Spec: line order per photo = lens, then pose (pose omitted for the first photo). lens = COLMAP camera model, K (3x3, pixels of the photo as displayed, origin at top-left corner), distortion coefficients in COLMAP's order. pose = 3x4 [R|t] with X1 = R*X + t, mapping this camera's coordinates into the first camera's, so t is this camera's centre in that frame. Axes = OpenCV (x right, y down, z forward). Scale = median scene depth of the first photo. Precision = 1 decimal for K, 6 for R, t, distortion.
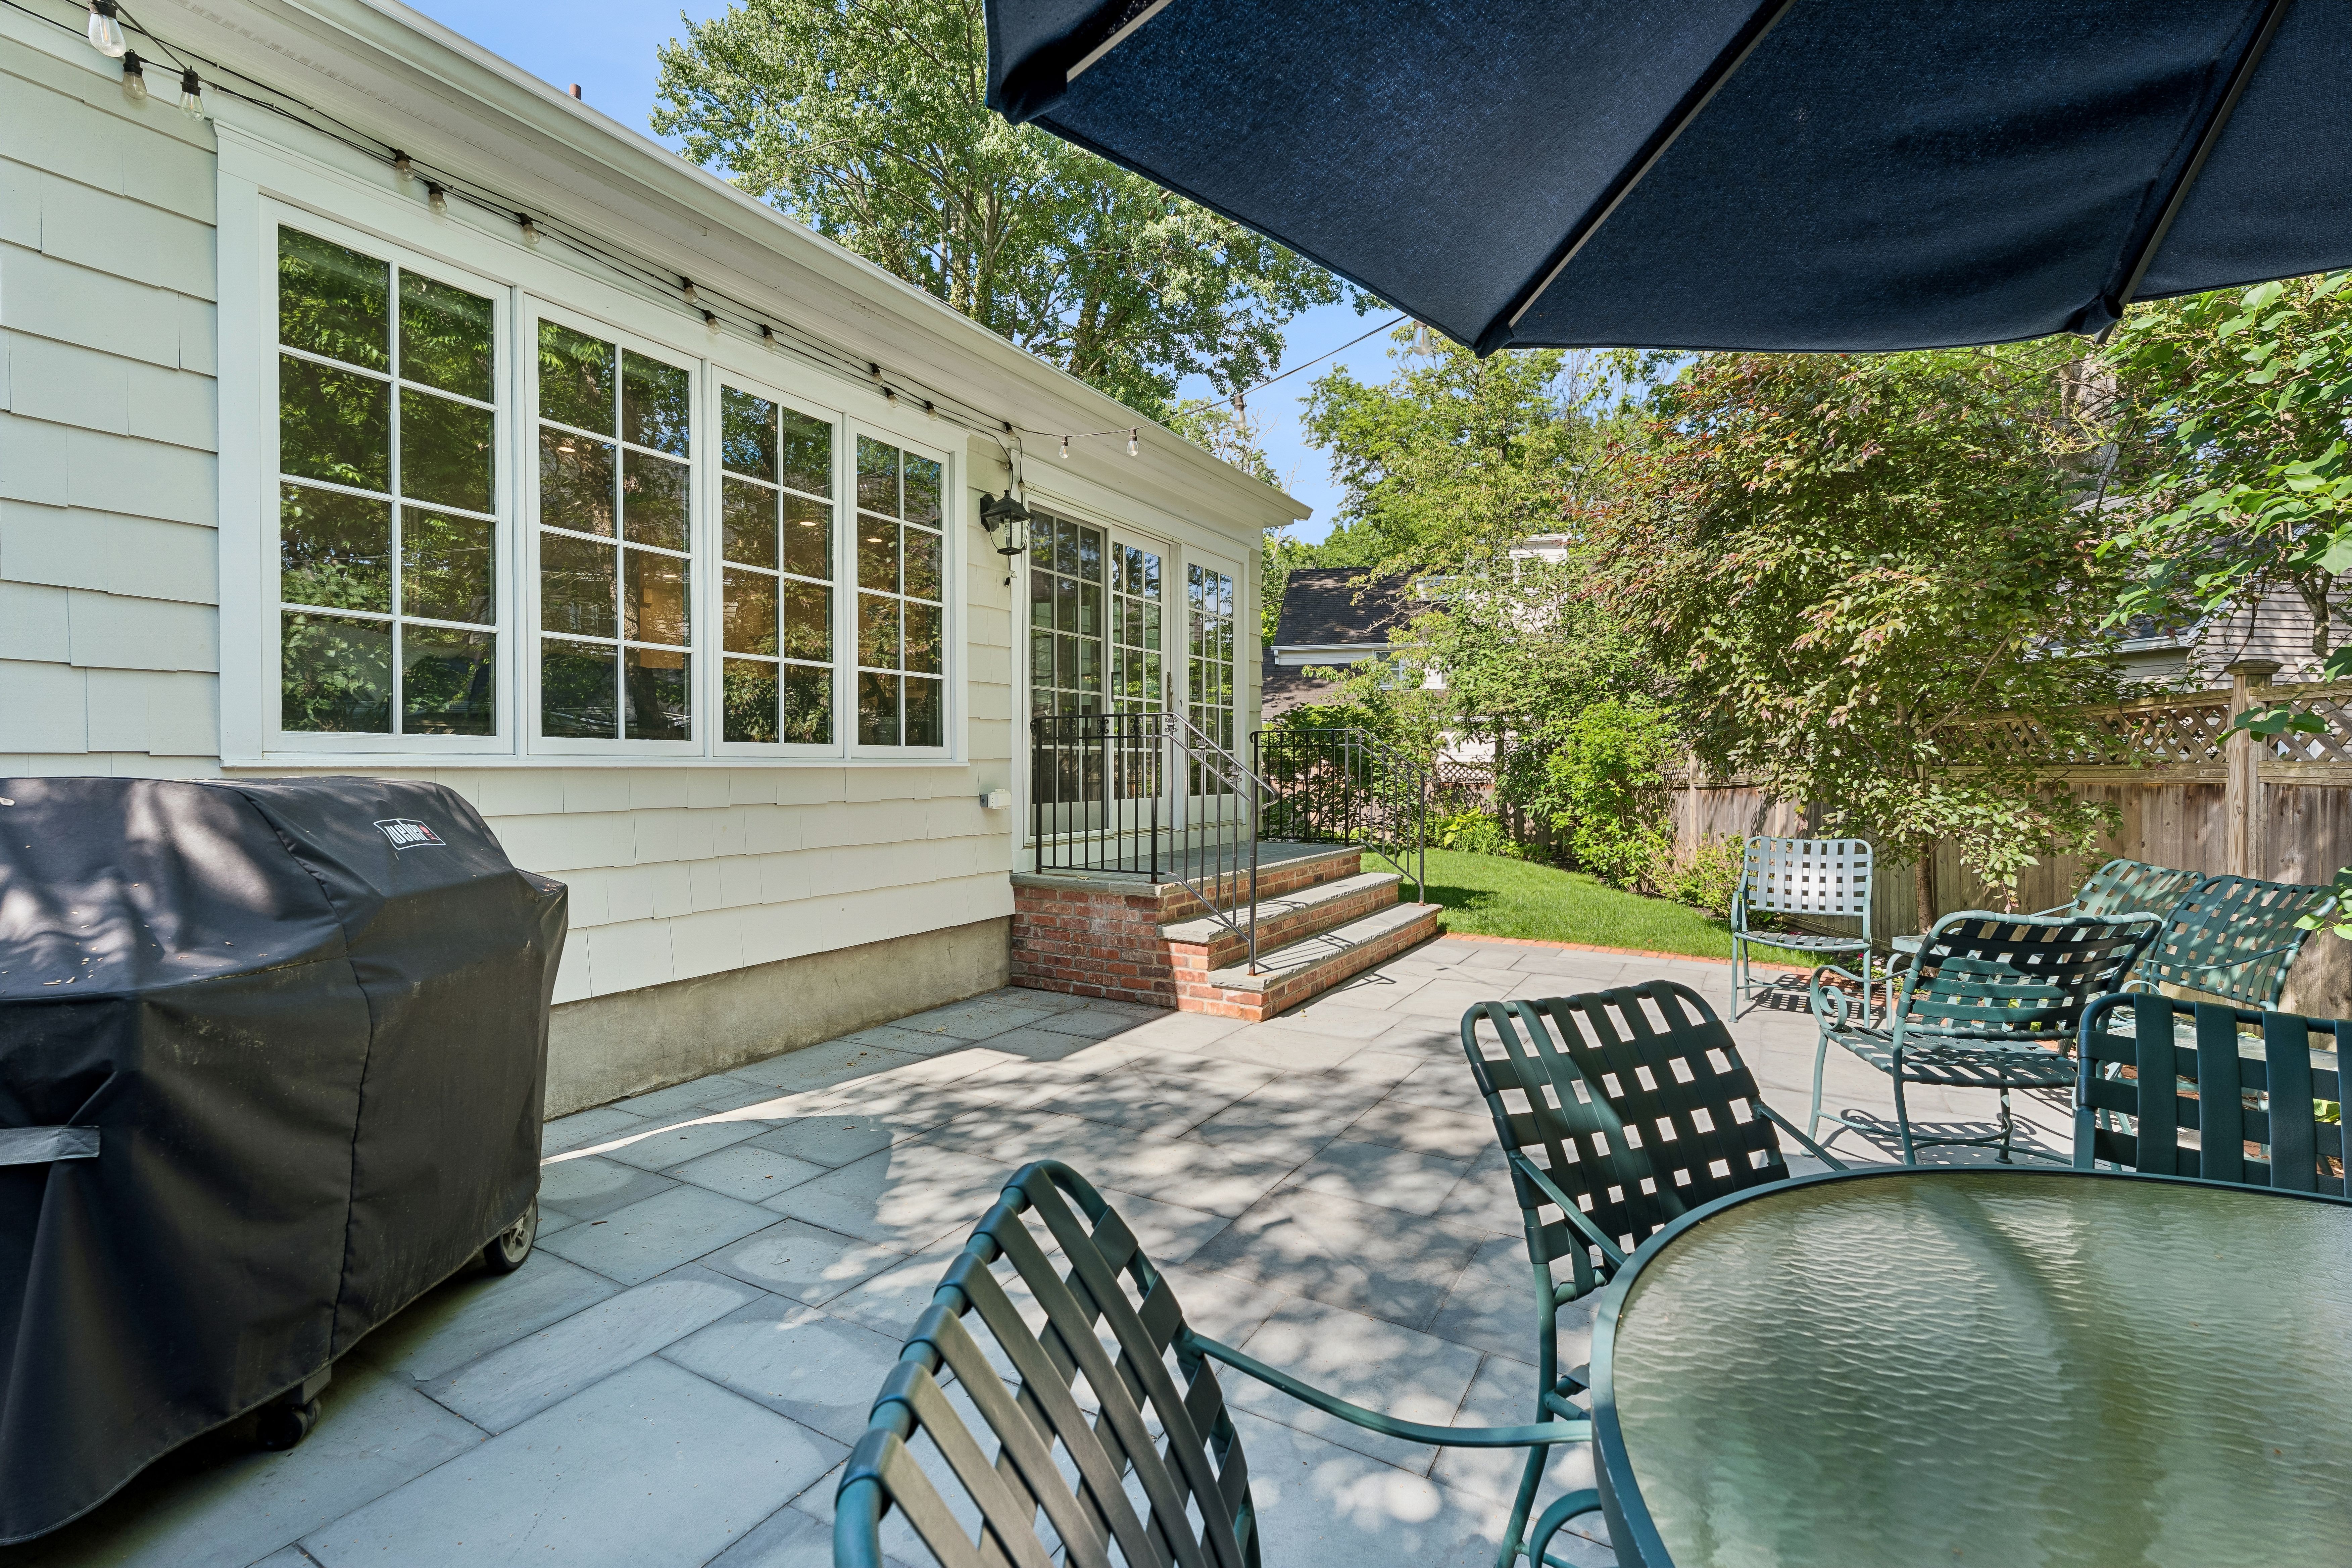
lens RADIAL K [[1054.7, 0, 1172.8], [0, 1054.7, 777.5], [0, 0, 1]] dist [-0.000088, 0.000186]
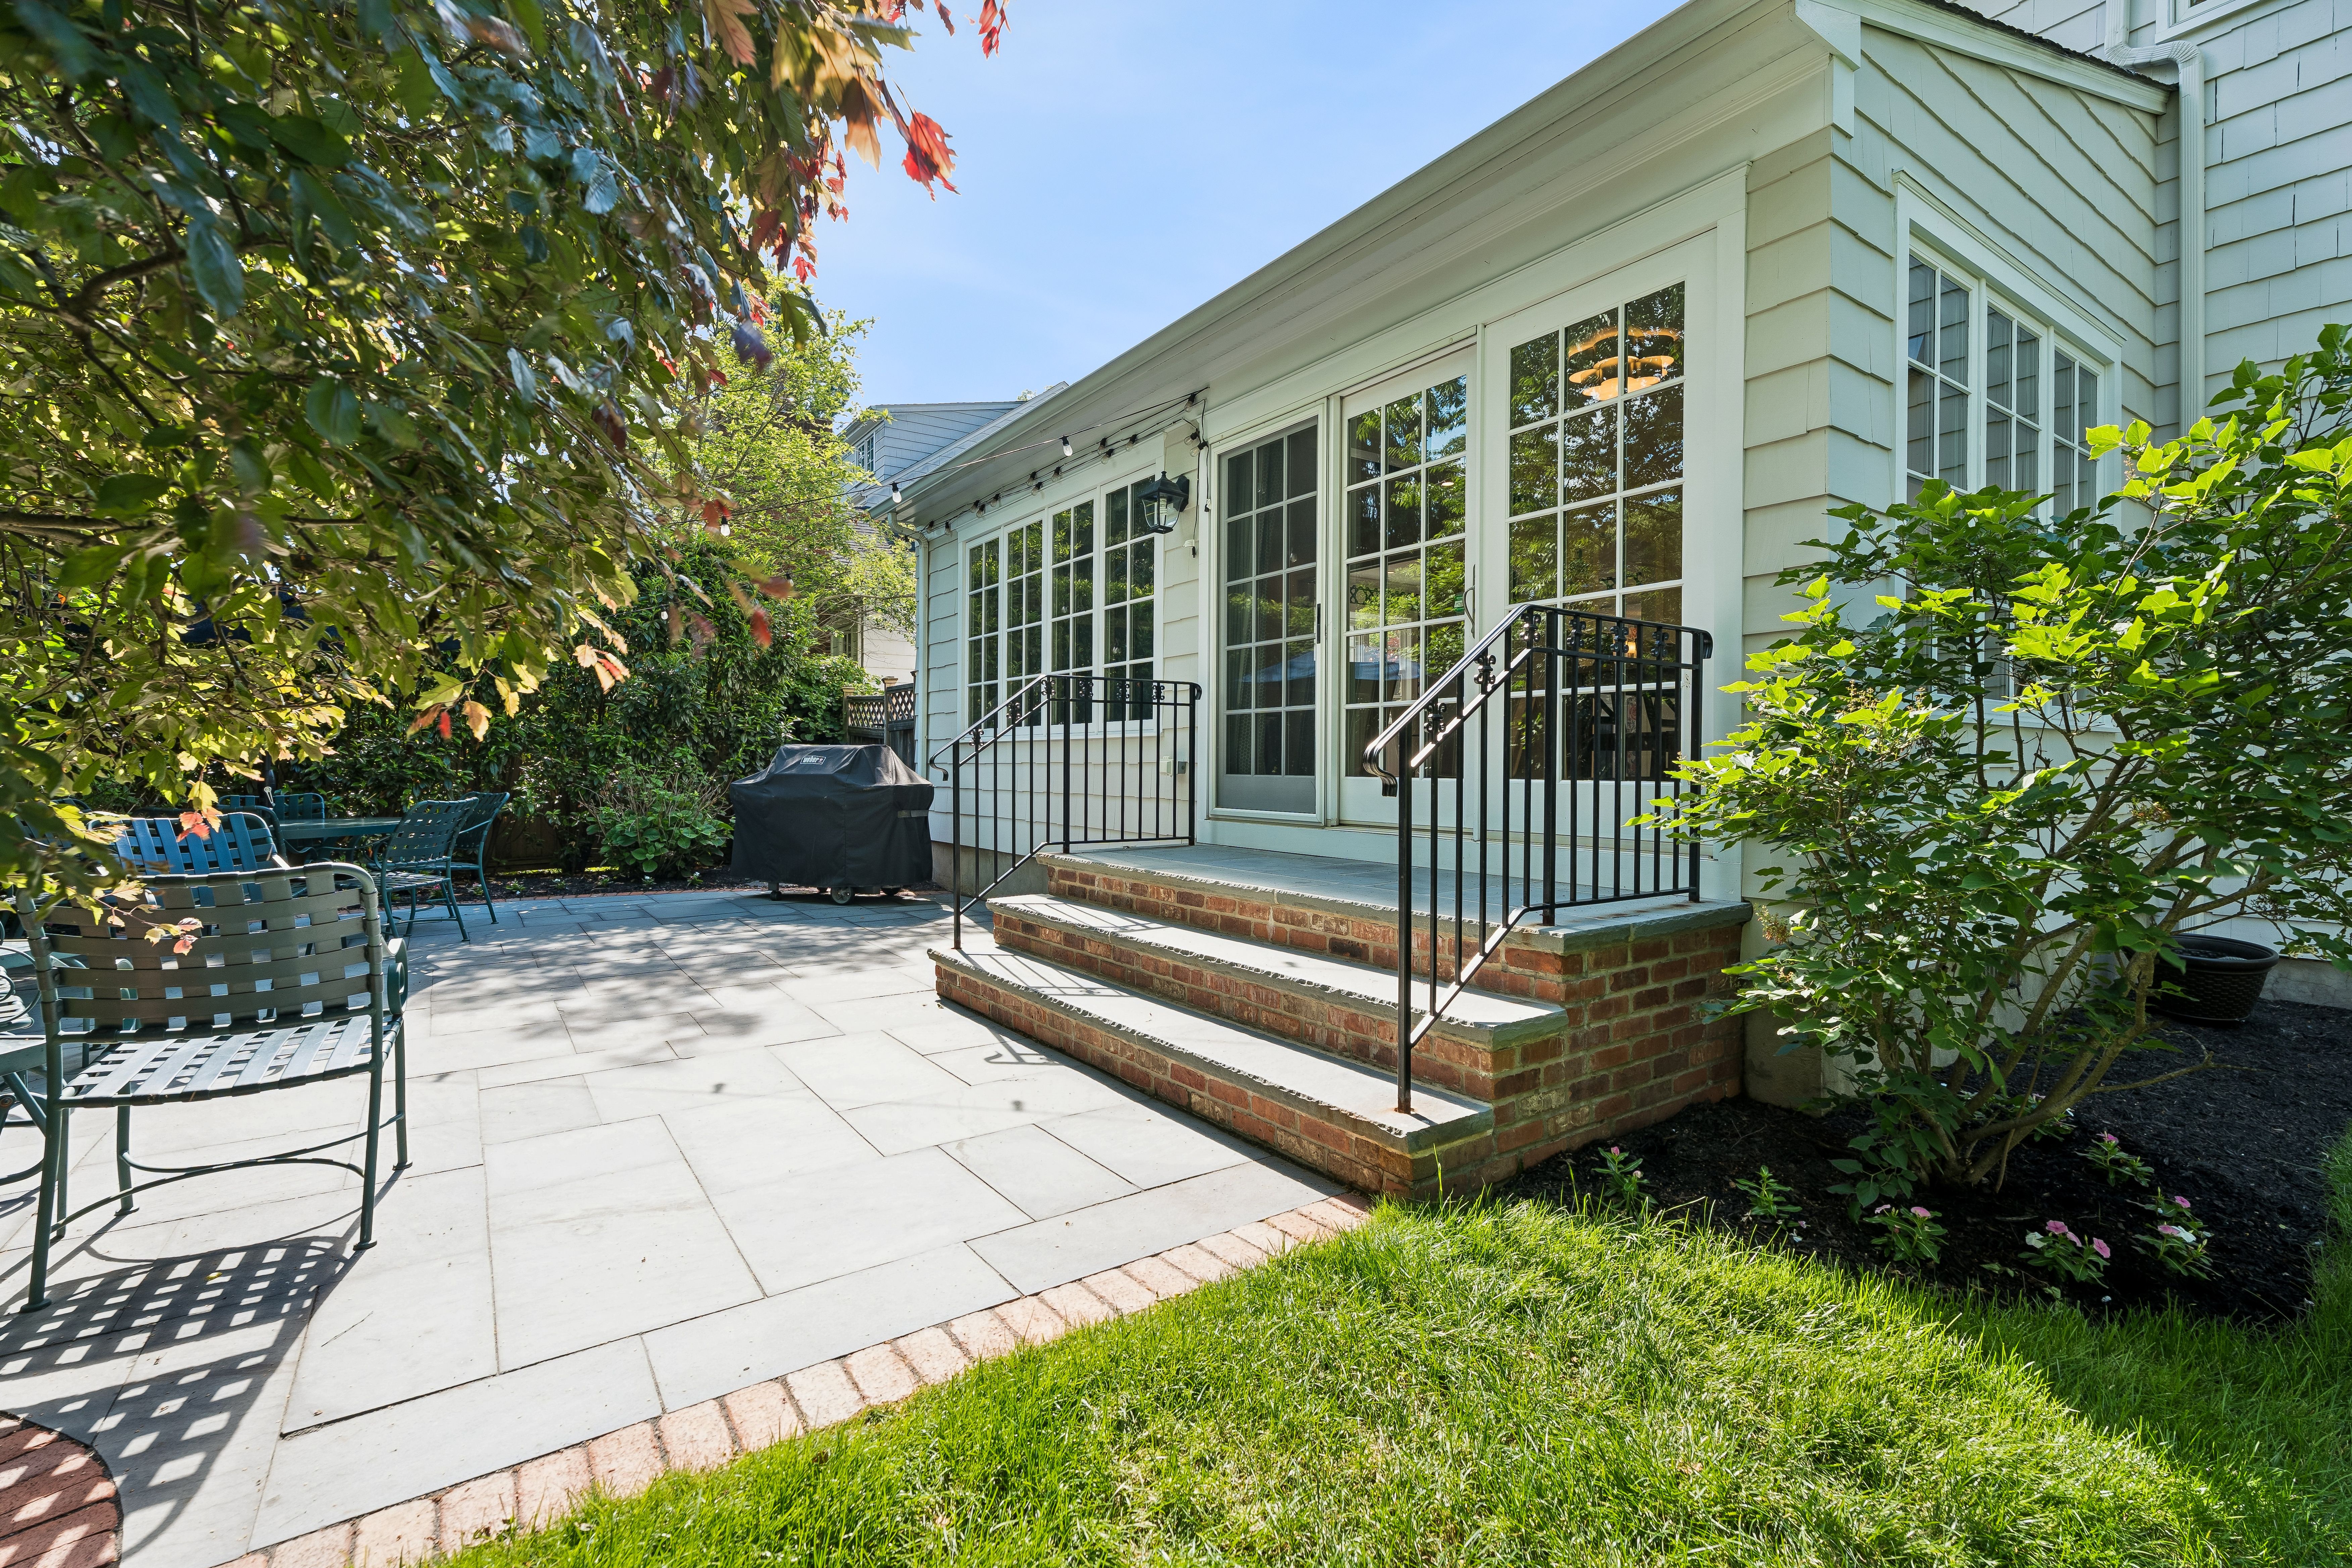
lens RADIAL K [[1054.7, 0, 1173.2], [0, 1054.7, 762.3], [0, 0, 1]] dist [-0.000088, 0.000186]
pose [[-0.435415, 0.003572, -0.900223, 0.880195], [-0.010567, 0.999903, 0.009079, 0.008071], [0.900168, 0.013466, -0.435335, 1.648027]]
